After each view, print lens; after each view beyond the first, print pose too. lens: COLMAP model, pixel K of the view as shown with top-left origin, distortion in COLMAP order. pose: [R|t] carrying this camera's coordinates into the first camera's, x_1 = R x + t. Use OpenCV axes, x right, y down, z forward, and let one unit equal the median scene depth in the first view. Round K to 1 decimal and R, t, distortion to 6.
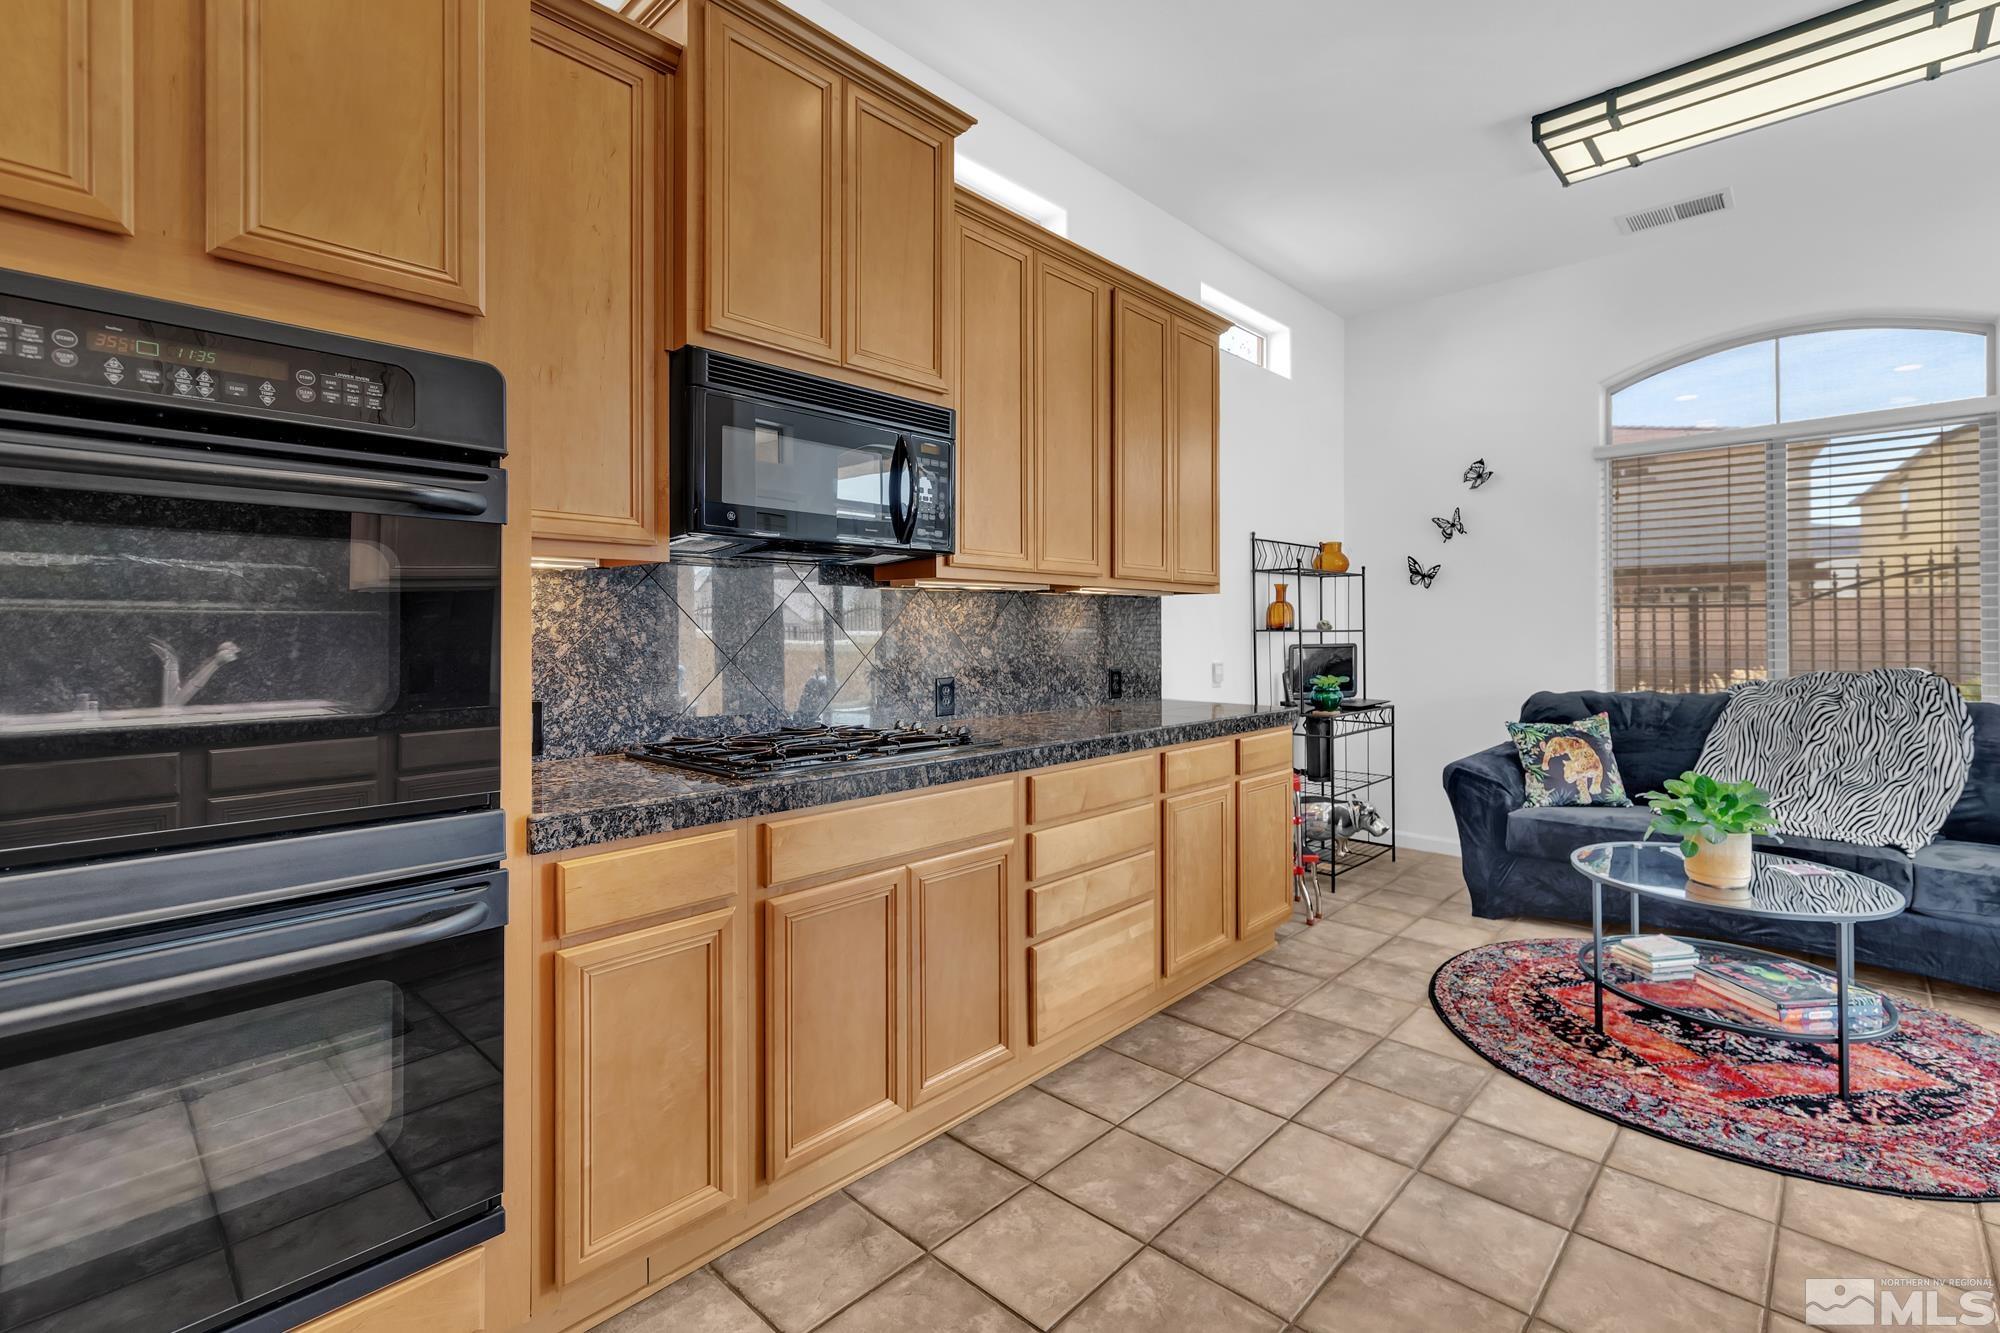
lens RADIAL K [[888.7, 0, 1037.4], [0, 888.7, 627.0], [0, 0, 1]] dist [0.002836, -0.000186]
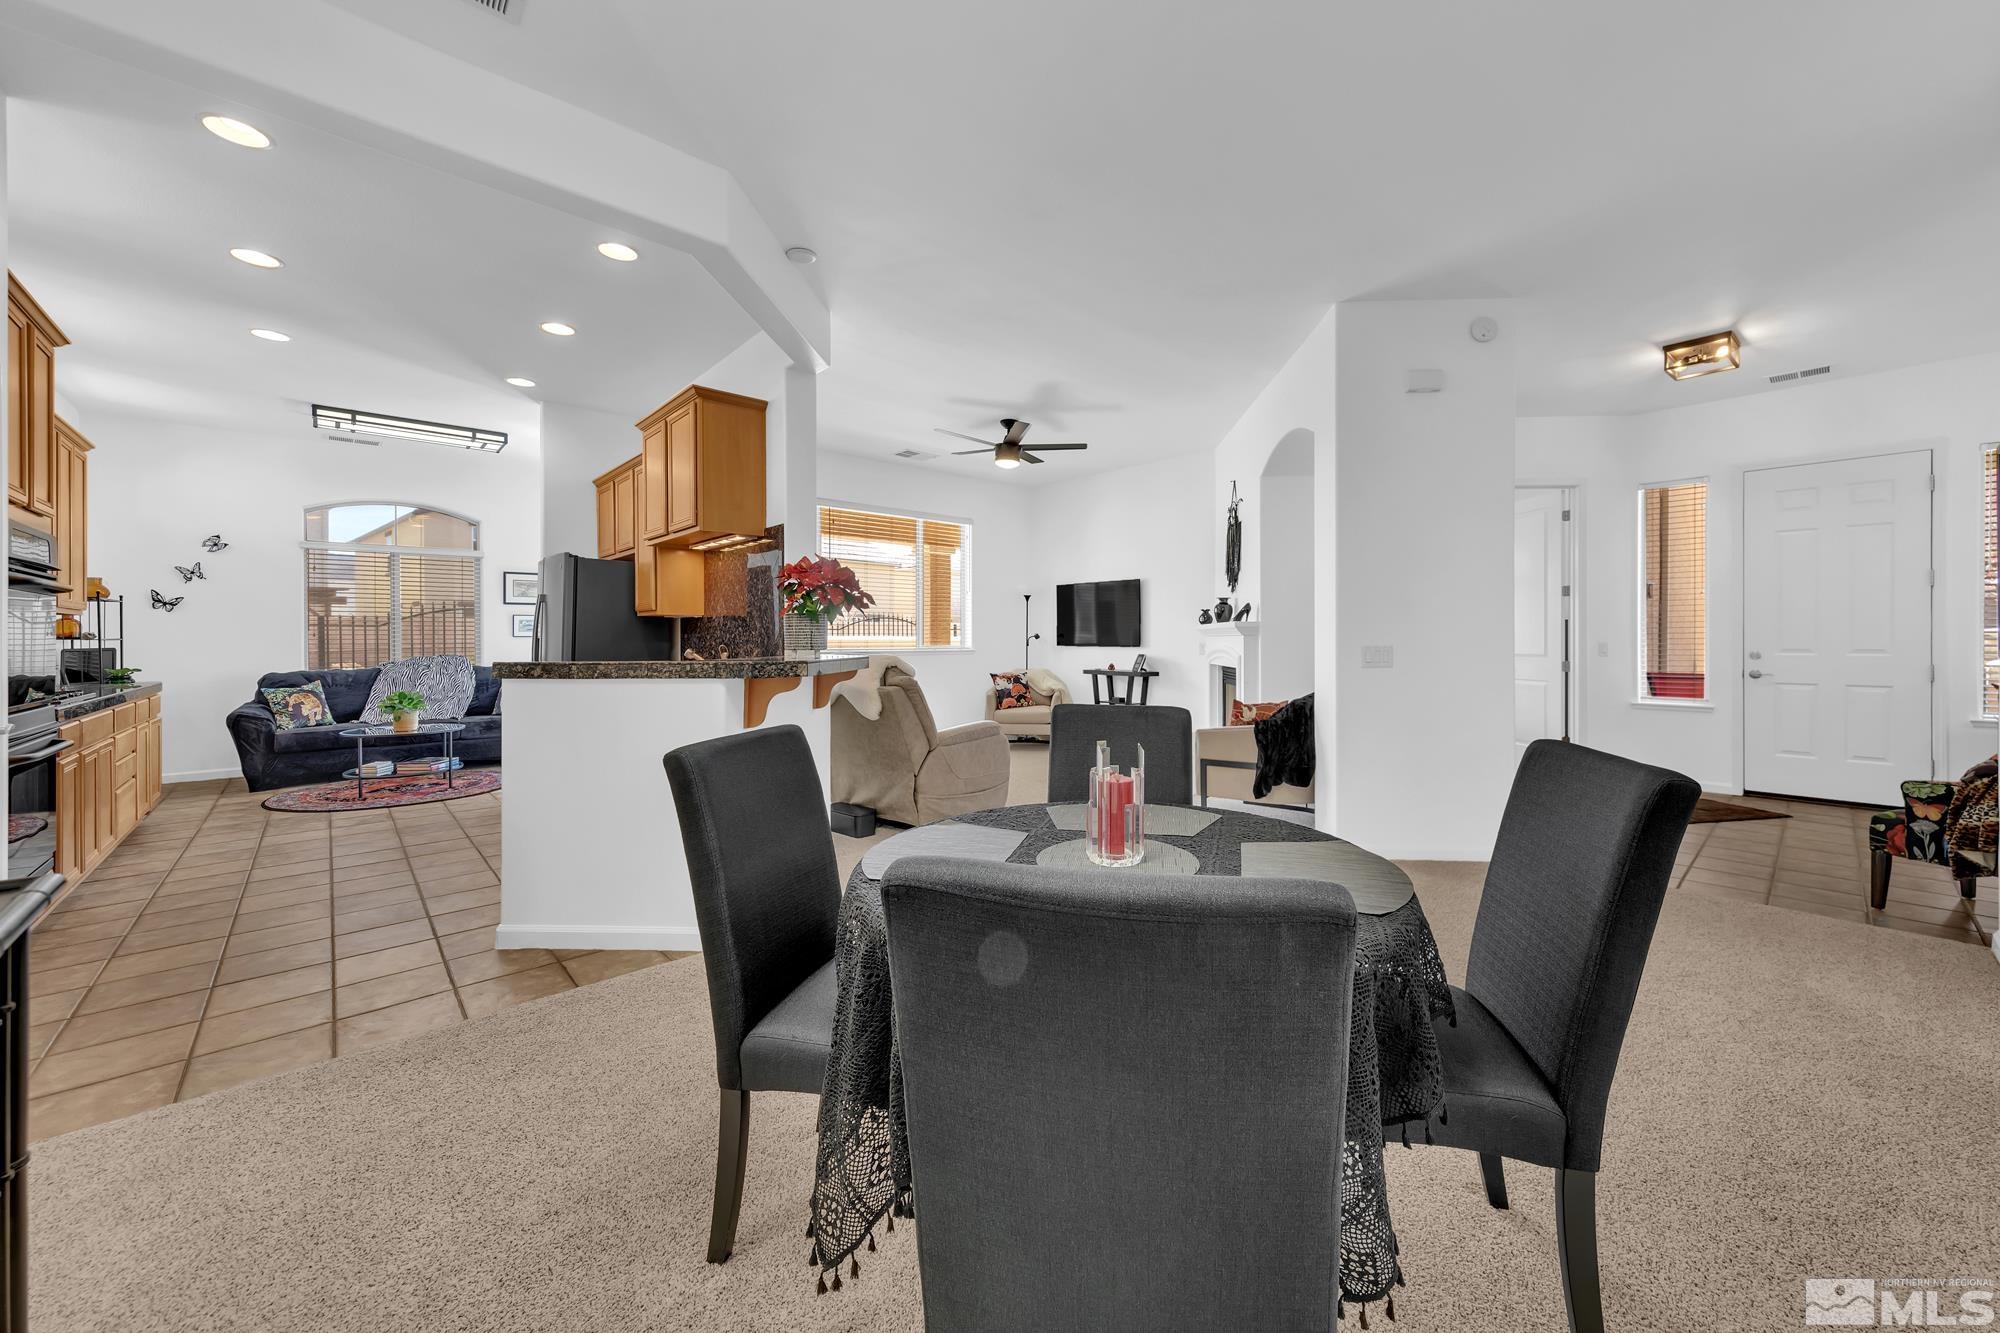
lens RADIAL K [[753.6, 0, 1026.6], [0, 753.6, 642.6], [0, 0, 1]] dist [0.002160, 0.000000]
pose [[0.085902, -0.002098, 0.996301, -1.302333], [-0.002451, 0.999994, 0.002317, 0.005636], [-0.996301, -0.002641, 0.085896, -1.037270]]
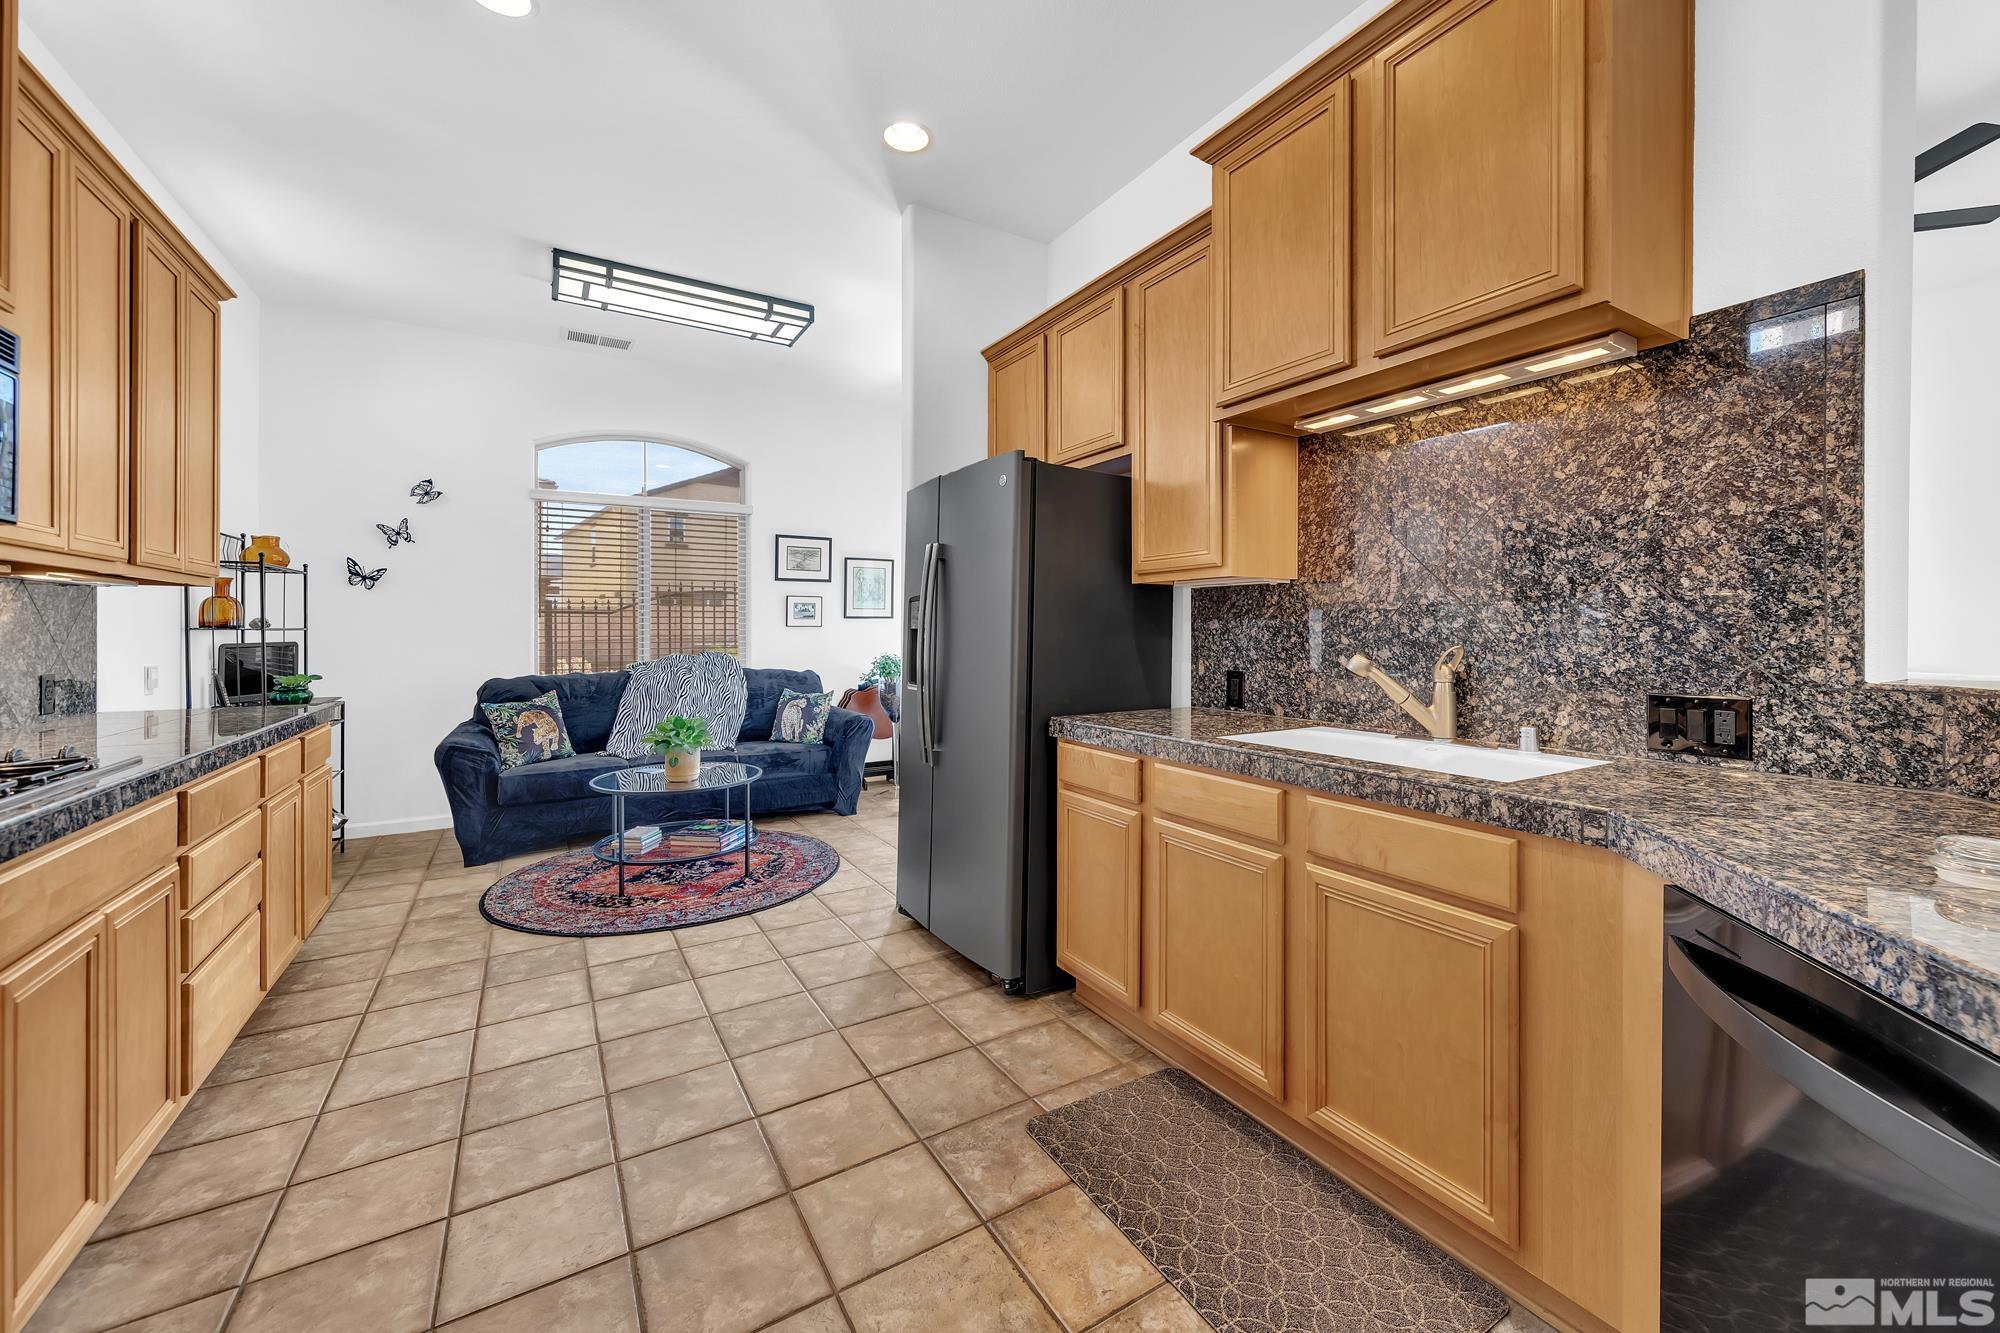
lens RADIAL K [[778.5, 0, 1025.2], [0, 778.5, 631.1], [0, 0, 1]] dist [0.001397, -0.000057]
pose [[0.269041, 0.001511, 0.963128, -0.440661], [-0.005113, 0.999987, -0.000140, 0.004179], [-0.963115, -0.004886, 0.269045, -0.009547]]
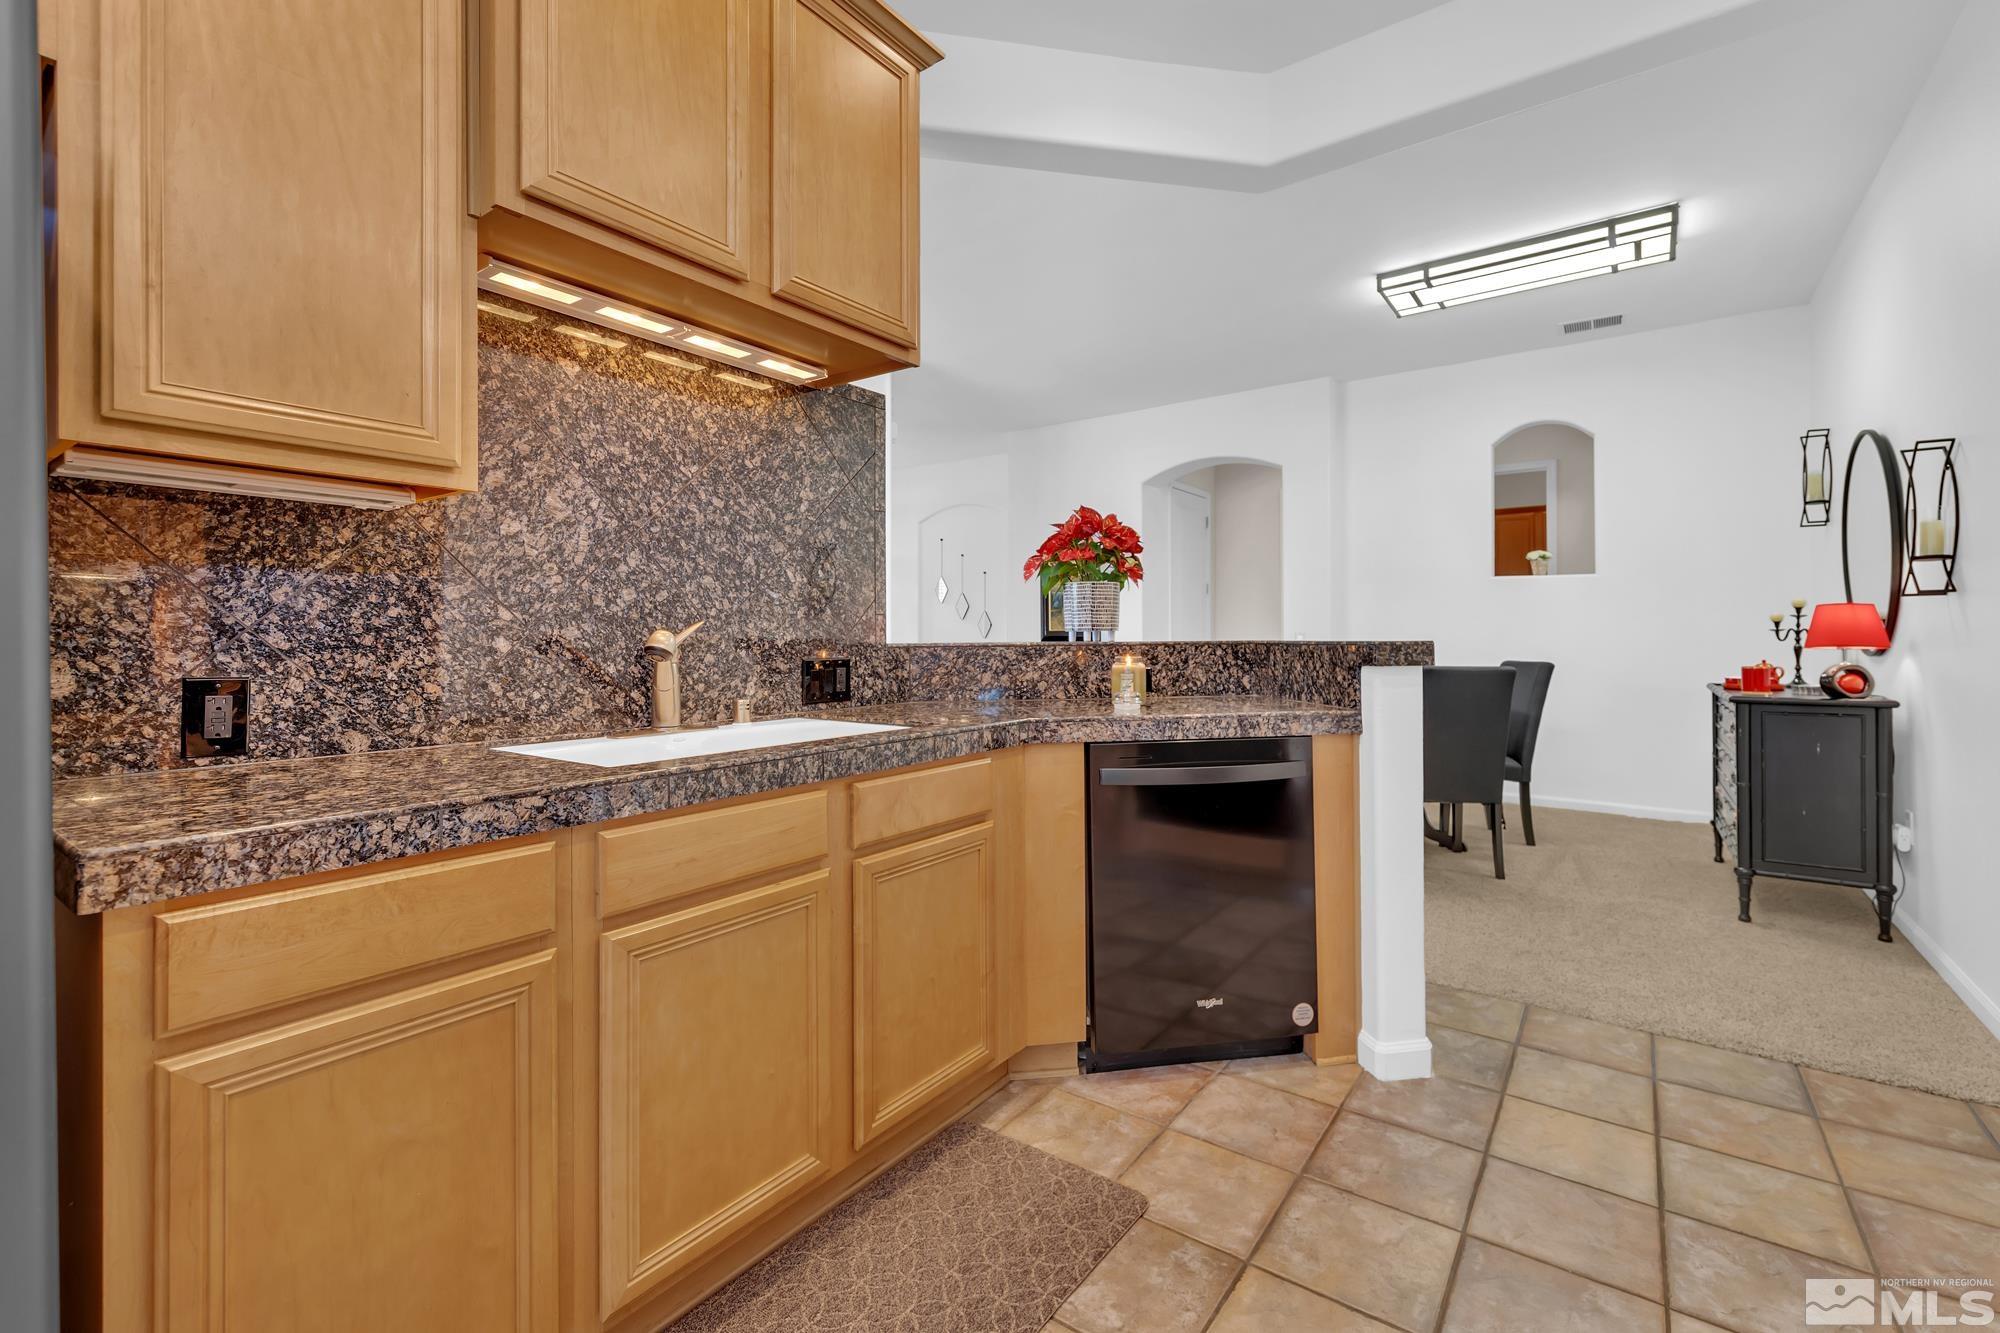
lens RADIAL K [[858.6, 0, 1030.4], [0, 858.6, 636.4], [0, 0, 1]] dist [0.000752, 0.000186]
pose [[-0.991552, 0.005407, -0.129594, 0.163438], [0.006384, 0.999954, -0.007126, 0.034987], [0.129549, -0.007893, -0.991542, 0.546266]]
